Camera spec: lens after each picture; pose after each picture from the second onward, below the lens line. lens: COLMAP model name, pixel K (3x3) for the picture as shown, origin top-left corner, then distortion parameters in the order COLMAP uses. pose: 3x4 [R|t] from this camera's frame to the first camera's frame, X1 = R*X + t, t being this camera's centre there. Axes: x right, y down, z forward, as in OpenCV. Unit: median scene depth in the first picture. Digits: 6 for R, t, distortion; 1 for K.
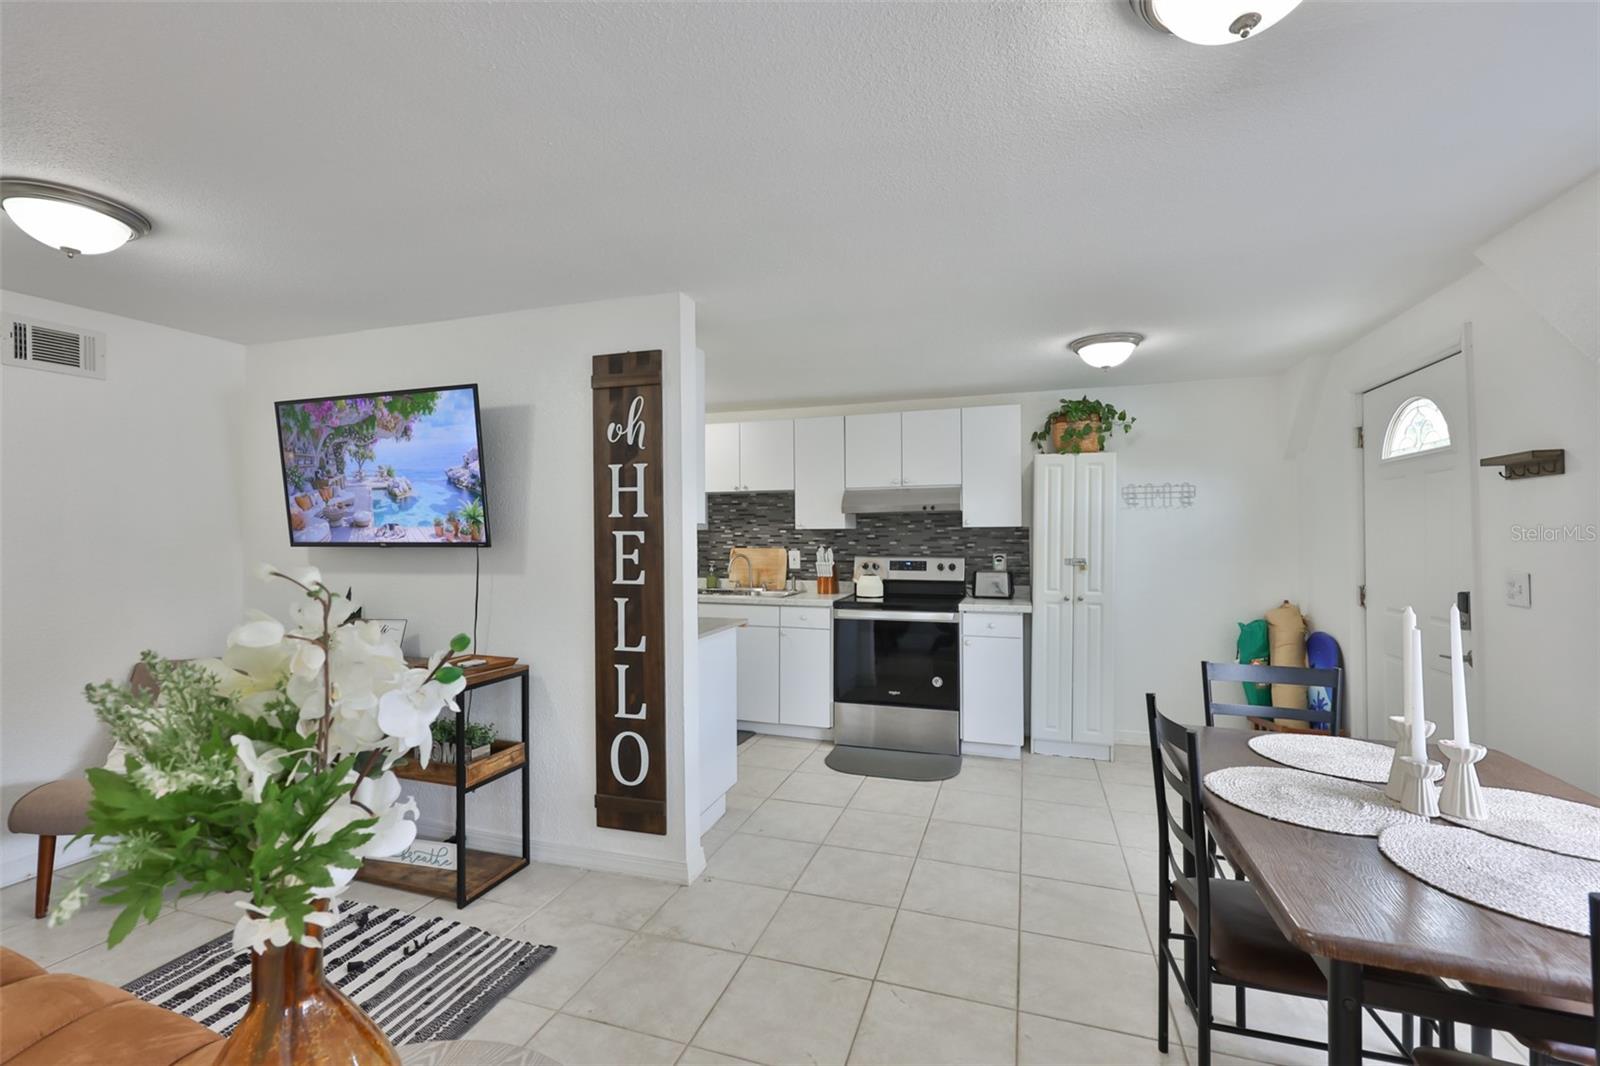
lens RADIAL K [[670.0, 0, 797.3], [0, 670.0, 535.2], [0, 0, 1]] dist [-0.002710, -0.000280]
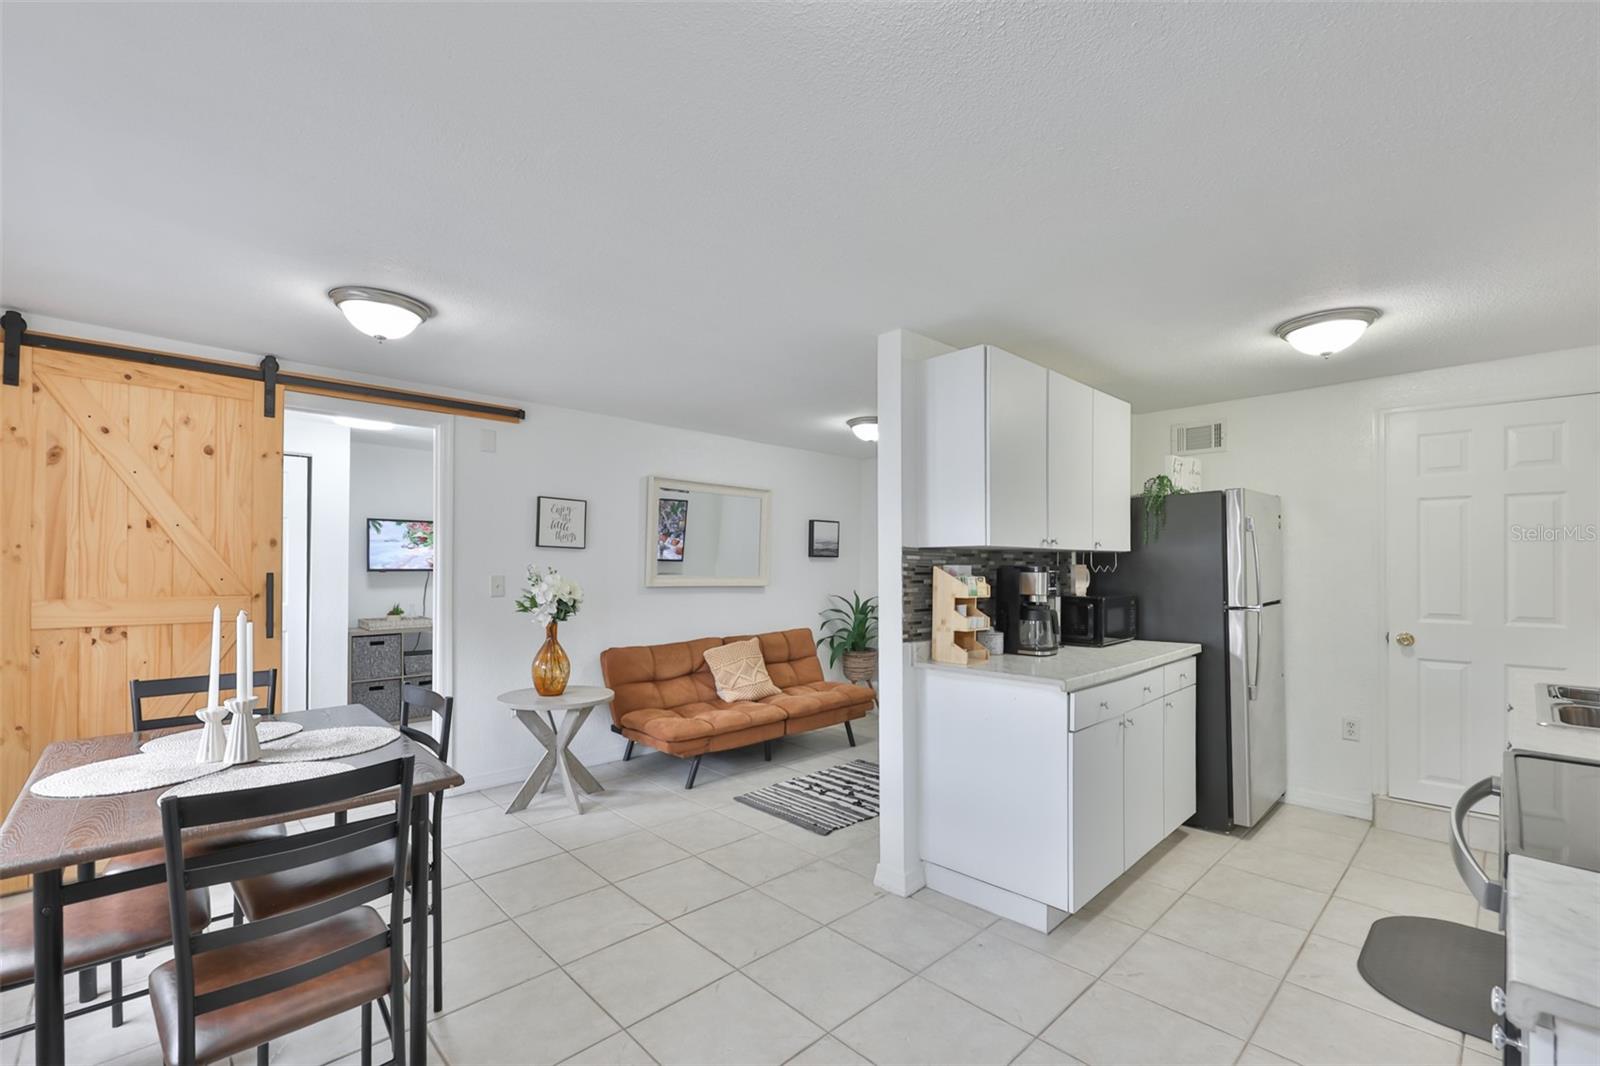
lens RADIAL K [[688.1, 0, 799.1], [0, 688.1, 567.0], [0, 0, 1]] dist [0.004459, -0.000252]
pose [[-0.465640, 0.000129, -0.884974, 0.831030], [-0.002524, 0.999996, 0.001474, 0.011452], [0.884971, 0.002920, -0.465637, 1.341149]]
